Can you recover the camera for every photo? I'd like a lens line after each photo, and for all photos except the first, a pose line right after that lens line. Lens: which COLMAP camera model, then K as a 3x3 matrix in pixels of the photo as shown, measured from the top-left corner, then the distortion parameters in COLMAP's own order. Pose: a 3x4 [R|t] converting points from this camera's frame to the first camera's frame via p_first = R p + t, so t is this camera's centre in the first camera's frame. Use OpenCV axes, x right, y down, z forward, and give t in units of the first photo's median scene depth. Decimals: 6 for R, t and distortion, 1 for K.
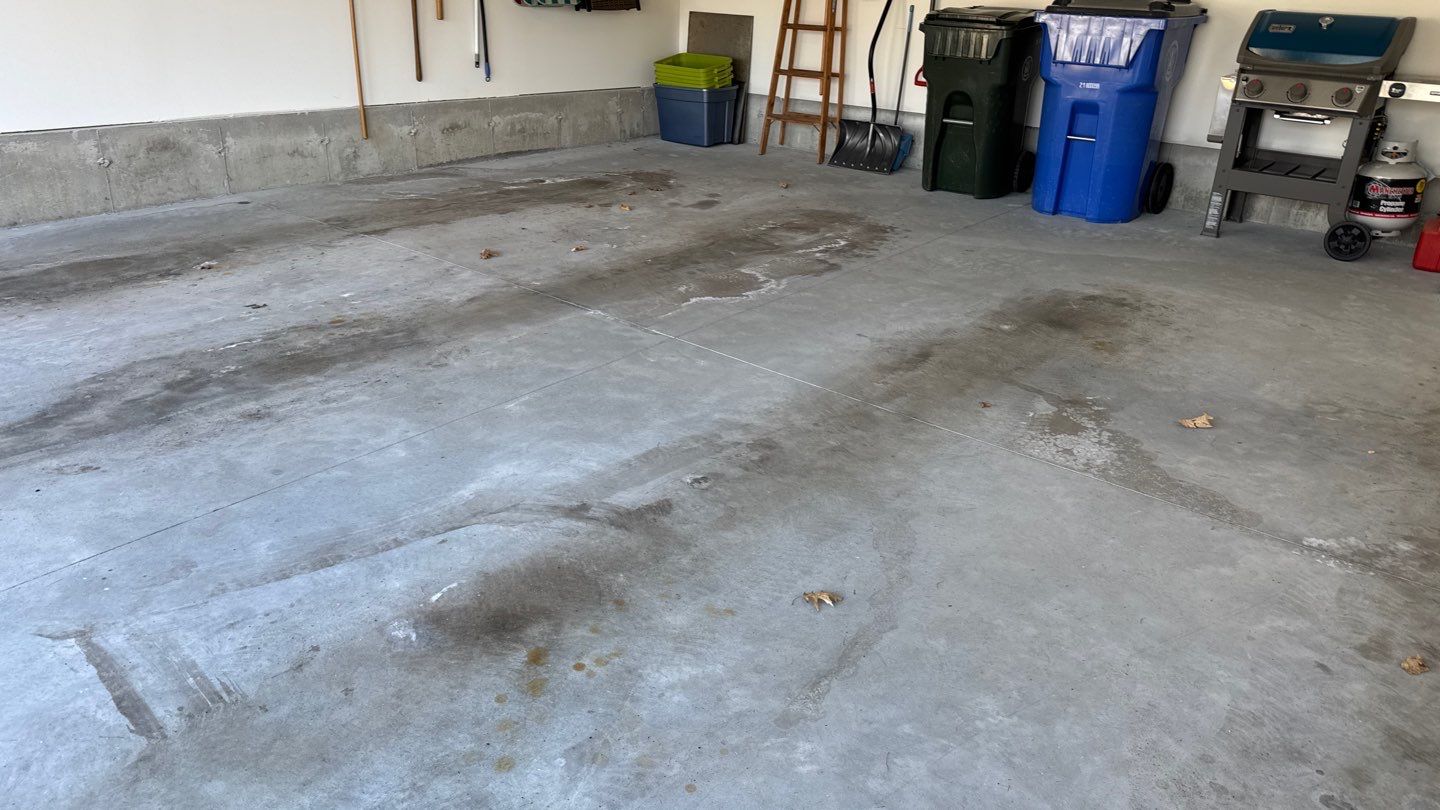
lens RADIAL K [[991.9, 0, 709.0], [0, 991.9, 423.4], [0, 0, 1]] dist [0.089906, -0.115572]
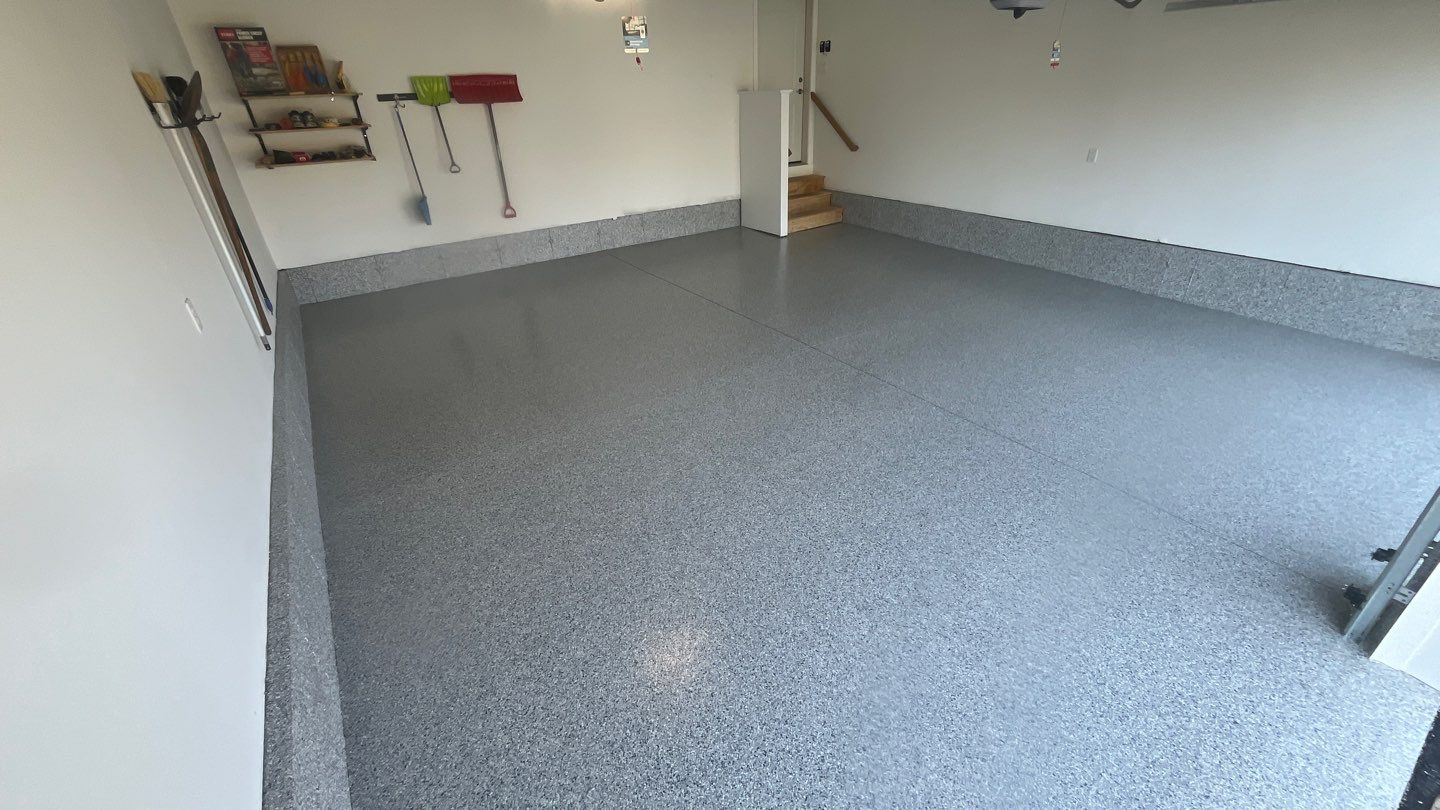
lens RADIAL K [[578.4, 0, 719.9], [0, 578.4, 401.6], [0, 0, 1]] dist [-0.000279, -0.001572]
pose [[0.269987, -0.502690, 0.821224, -0.945385], [0.433218, 0.825113, 0.362645, -0.427156], [-0.859901, 0.257859, 0.440544, 0.552303]]
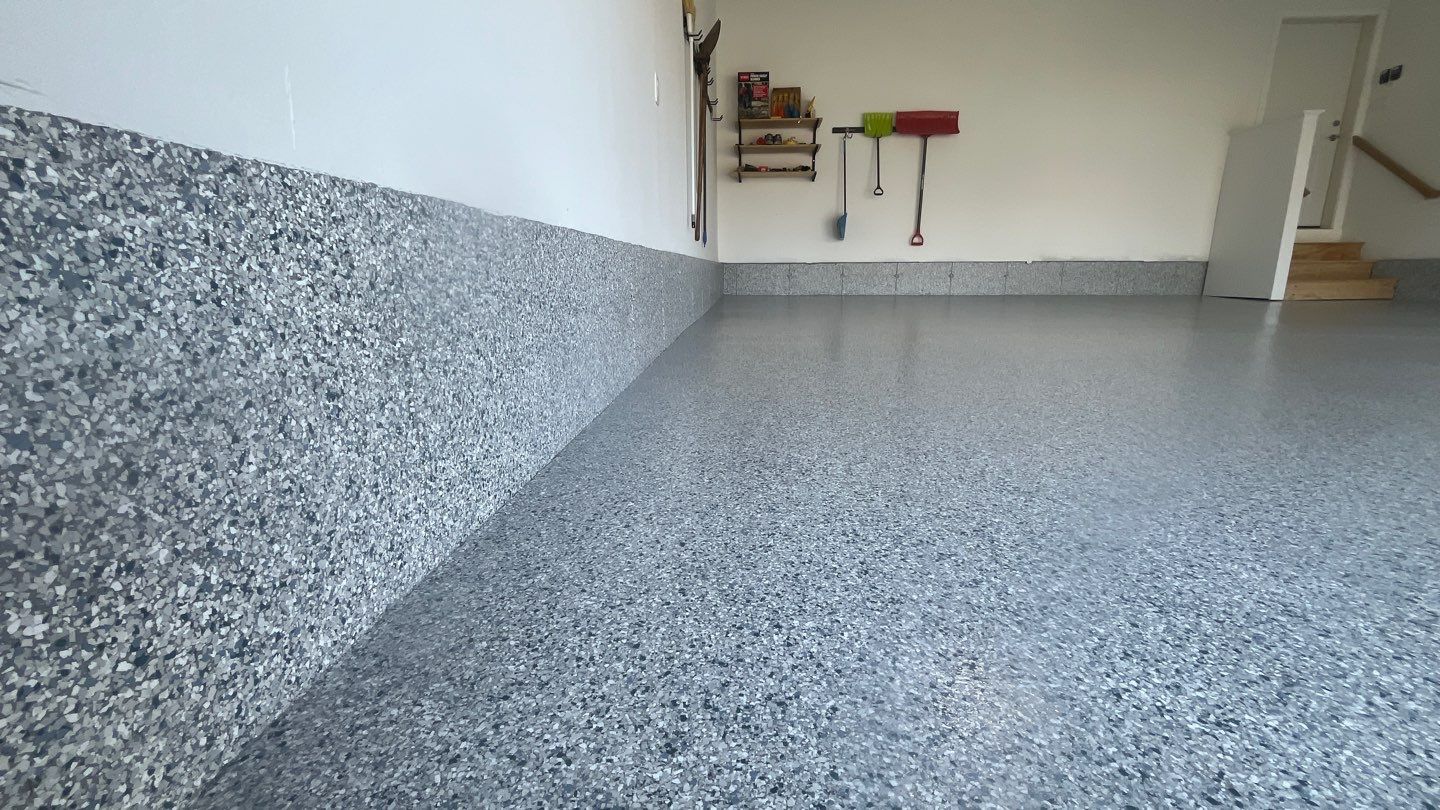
lens RADIAL K [[578.4, 0, 719.9], [0, 578.4, 401.6], [0, 0, 1]] dist [-0.000279, -0.001572]
pose [[0.801871, -0.170651, 0.572609, -0.968594], [0.273523, 0.956874, -0.097866, -0.127434], [-0.531213, 0.235098, 0.813967, 0.689114]]
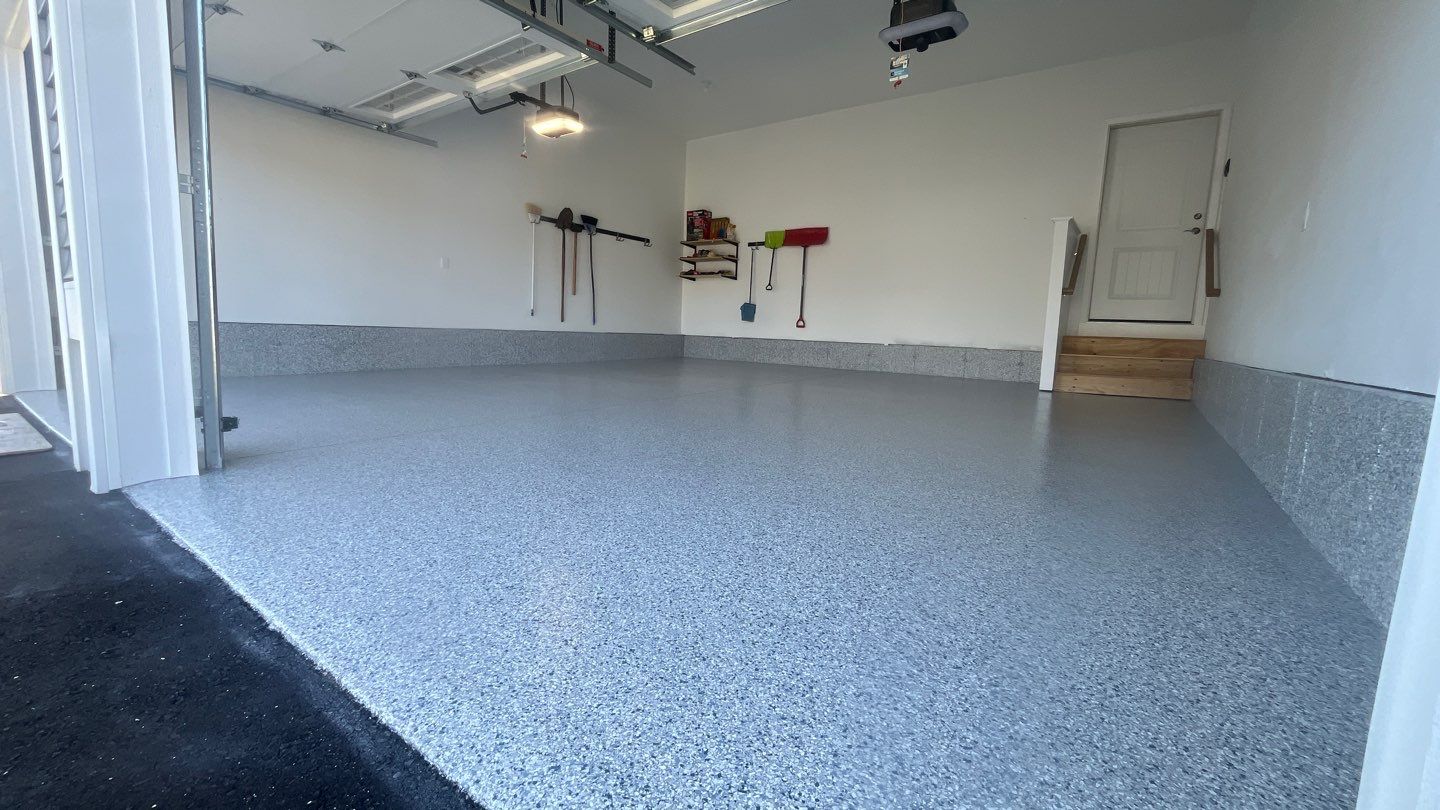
lens RADIAL K [[578.4, 0, 719.9], [0, 578.4, 401.6], [0, 0, 1]] dist [-0.000279, -0.001572]
pose [[0.996485, -0.010051, 0.083169, -0.091522], [0.033776, 0.956713, -0.289065, 0.245464], [-0.076664, 0.290858, 0.953690, -0.164805]]
